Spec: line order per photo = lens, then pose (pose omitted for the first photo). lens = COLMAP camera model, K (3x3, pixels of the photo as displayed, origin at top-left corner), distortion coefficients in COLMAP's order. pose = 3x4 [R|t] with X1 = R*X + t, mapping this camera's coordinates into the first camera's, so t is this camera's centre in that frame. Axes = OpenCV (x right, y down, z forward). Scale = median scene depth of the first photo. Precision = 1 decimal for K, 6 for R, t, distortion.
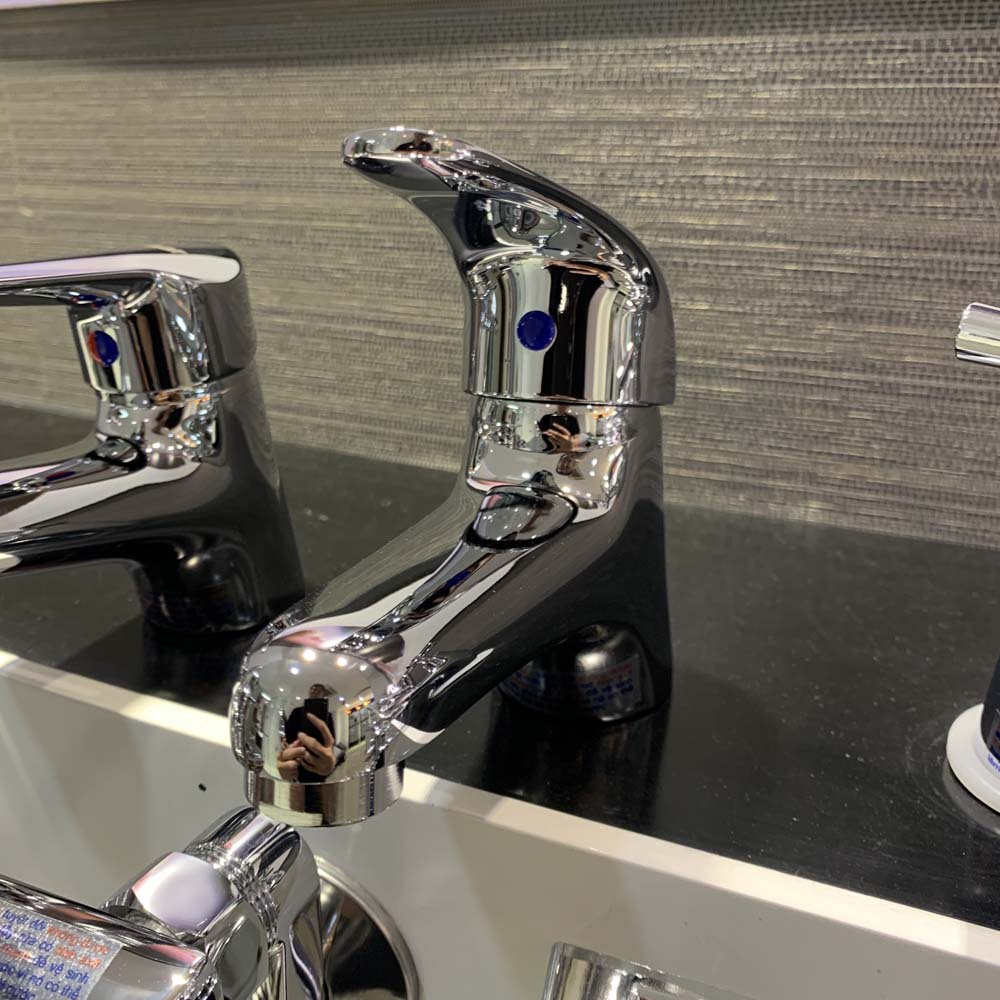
lens RADIAL K [[1070.7, 0, 489.0], [0, 1070.7, 501.2], [0, 0, 1]] dist [-0.040790, 0.000000]
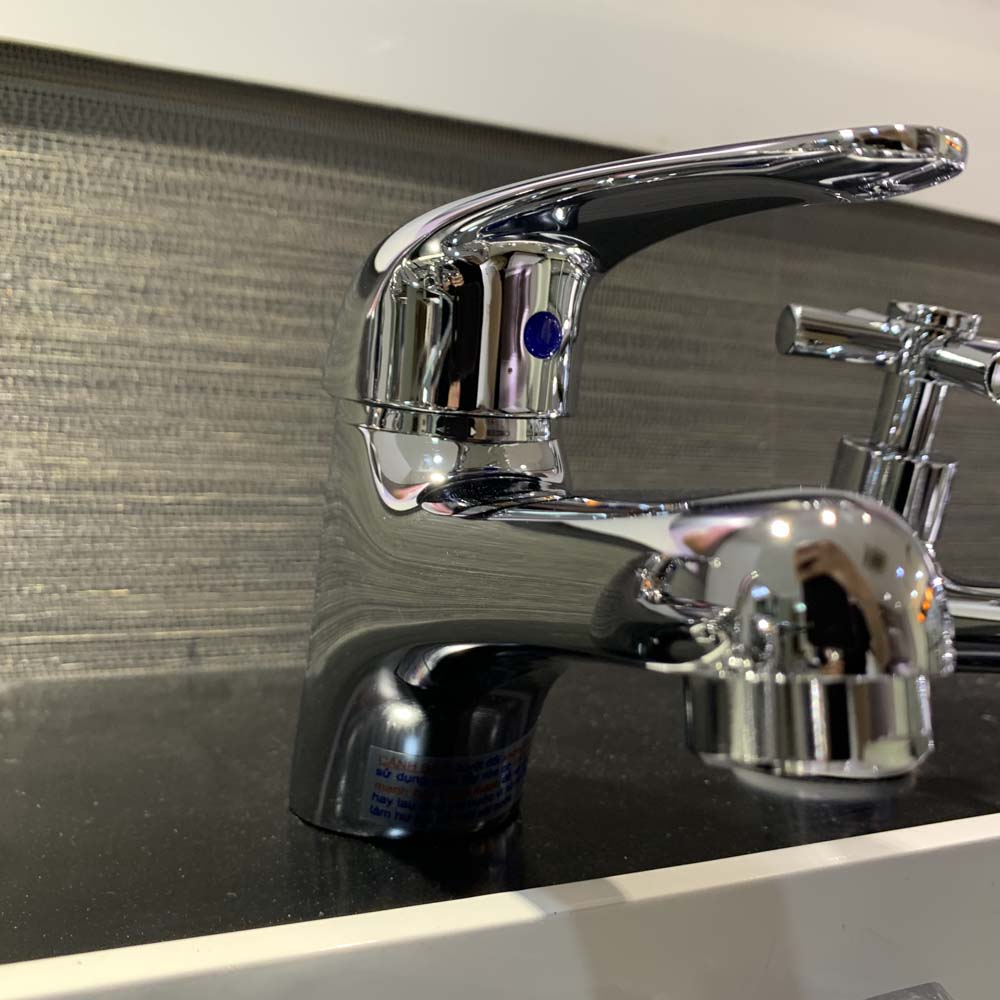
lens RADIAL K [[1070.7, 0, 497.7], [0, 1070.7, 493.0], [0, 0, 1]] dist [-0.040790, 0.000000]
pose [[0.633134, 0.004237, 0.774030, -0.363071], [0.227144, 0.954942, -0.191025, 0.086478], [-0.739964, 0.296761, 0.603644, 0.316978]]
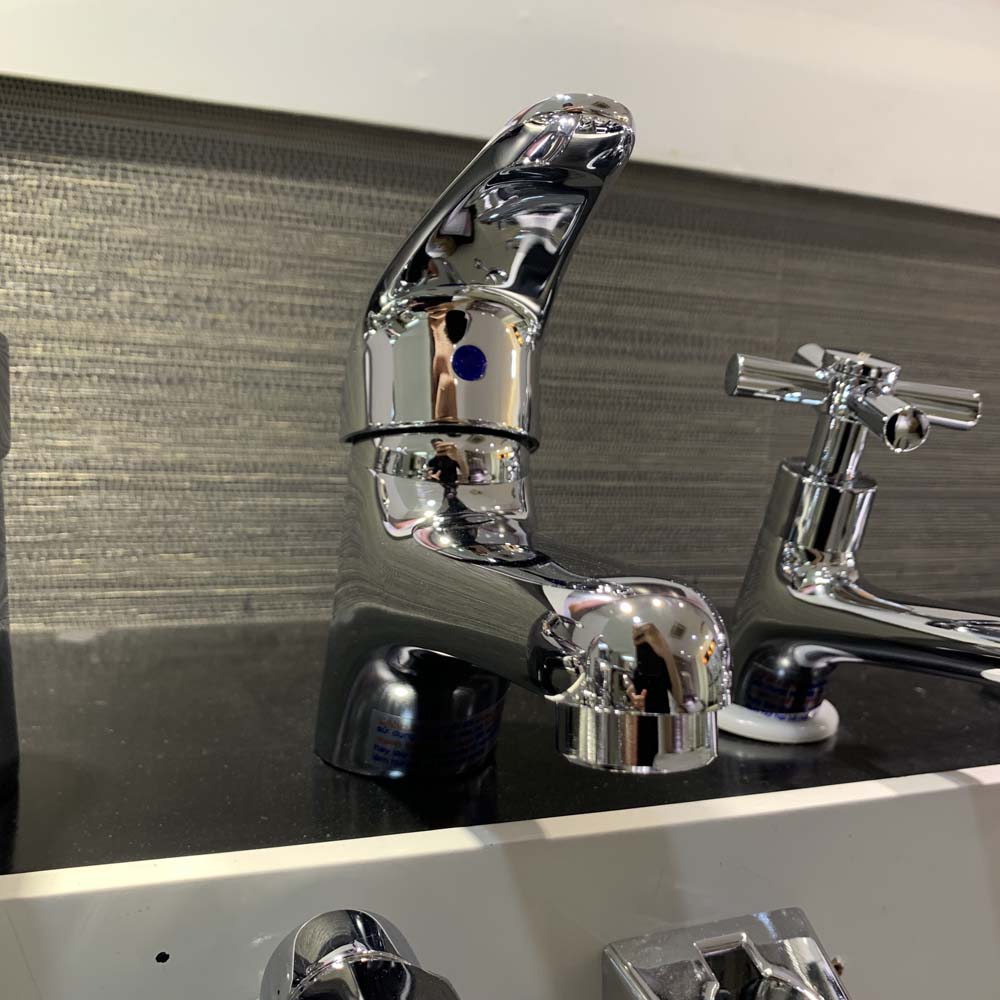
lens RADIAL K [[1070.7, 0, 500.0], [0, 1070.7, 503.6], [0, 0, 1]] dist [-0.040790, 0.000000]
pose [[0.678205, -0.043017, 0.733613, -0.438077], [0.191598, 0.974109, -0.120008, 0.060325], [-0.709456, 0.221949, 0.668888, 0.171211]]
